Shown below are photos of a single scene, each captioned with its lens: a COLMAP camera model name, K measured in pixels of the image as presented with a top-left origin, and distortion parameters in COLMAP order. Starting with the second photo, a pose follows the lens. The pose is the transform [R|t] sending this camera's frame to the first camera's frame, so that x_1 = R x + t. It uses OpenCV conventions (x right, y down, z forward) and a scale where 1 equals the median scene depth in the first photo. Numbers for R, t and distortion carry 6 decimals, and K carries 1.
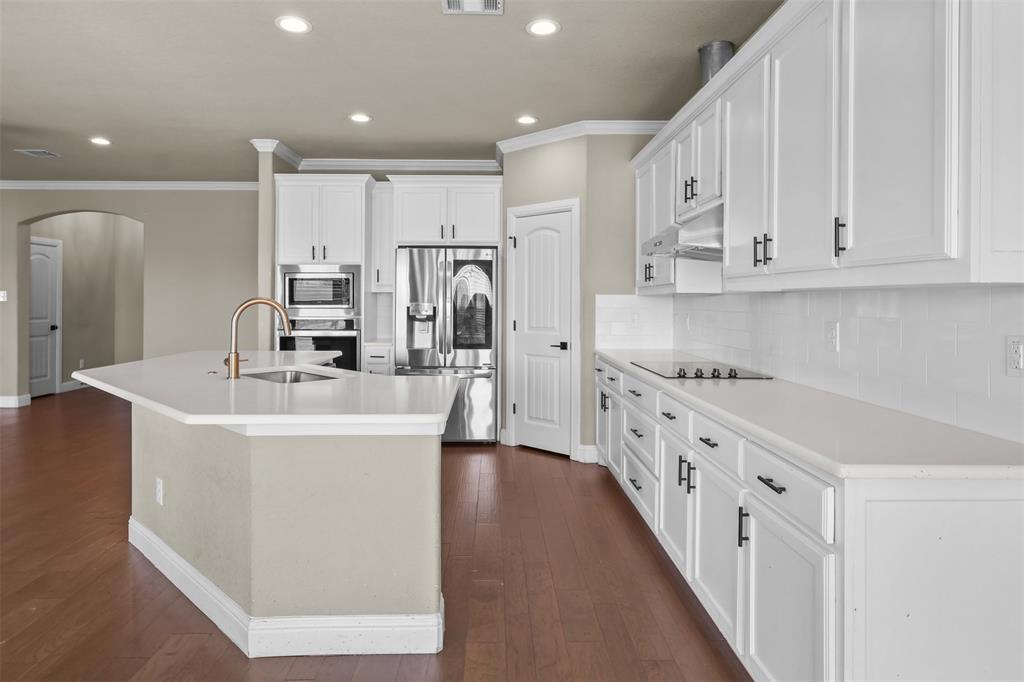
lens RADIAL K [[591.4, 0, 508.0], [0, 591.4, 299.8], [0, 0, 1]] dist [0.007345, -0.000510]
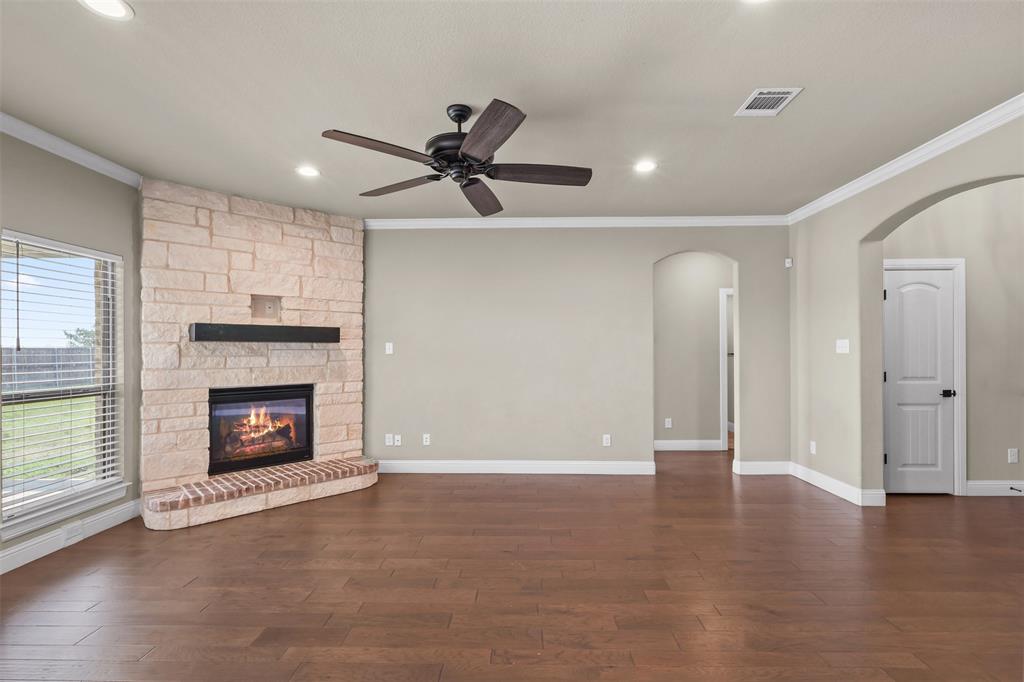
lens RADIAL K [[488.0, 0, 508.1], [0, 488.0, 347.5], [0, 0, 1]] dist [-0.001413, -0.000490]
pose [[-0.049762, -0.006288, -0.998741, -0.307218], [0.002338, 0.999977, -0.006412, -0.002169], [0.998758, -0.002654, -0.049746, 0.814894]]
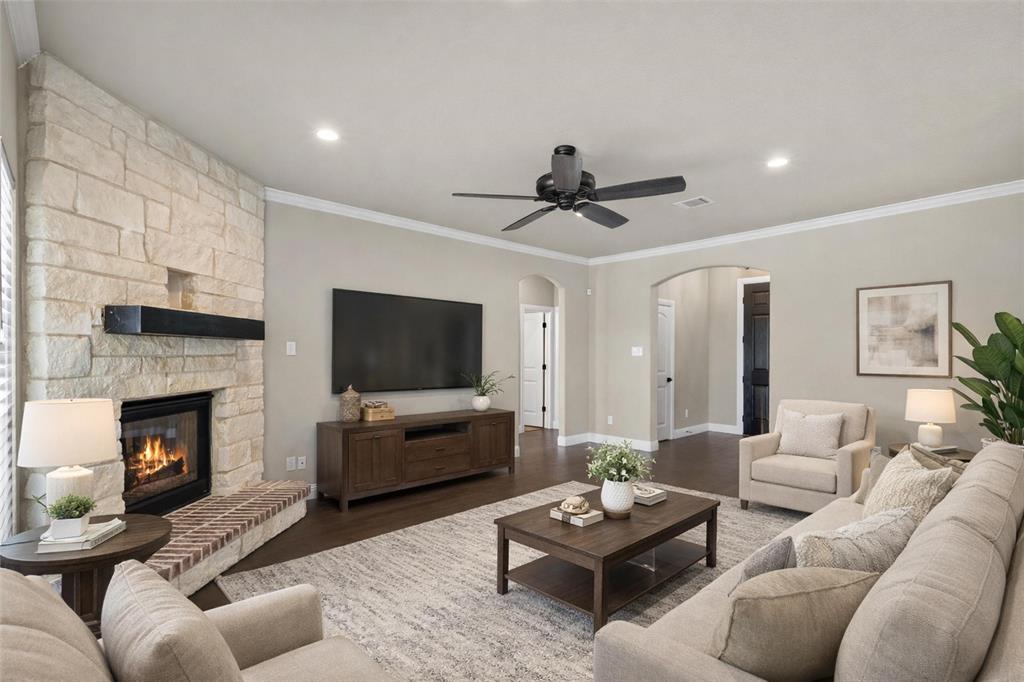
lens RADIAL K [[505.8, 0, 536.3], [0, 505.8, 351.9], [0, 0, 1]] dist [-0.011116, -0.001901]
pose [[0.694621, -0.002191, -0.719372, -0.387801], [-0.003456, 0.999974, -0.006382, 0.002302], [0.719367, 0.006919, 0.694595, 0.249223]]
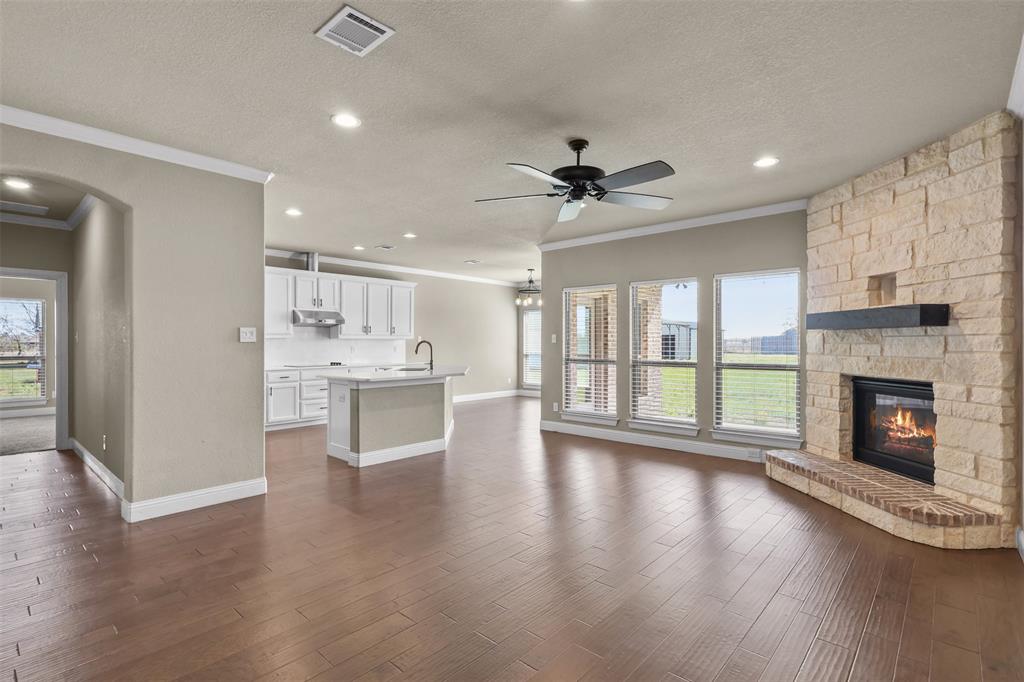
lens RADIAL K [[488.0, 0, 510.4], [0, 488.0, 341.4], [0, 0, 1]] dist [-0.001413, -0.000490]
pose [[-0.725796, 0.001291, 0.687908, -1.216573], [0.000217, 0.999999, -0.001648, 0.003810], [-0.687910, -0.001047, -0.725796, 1.269960]]
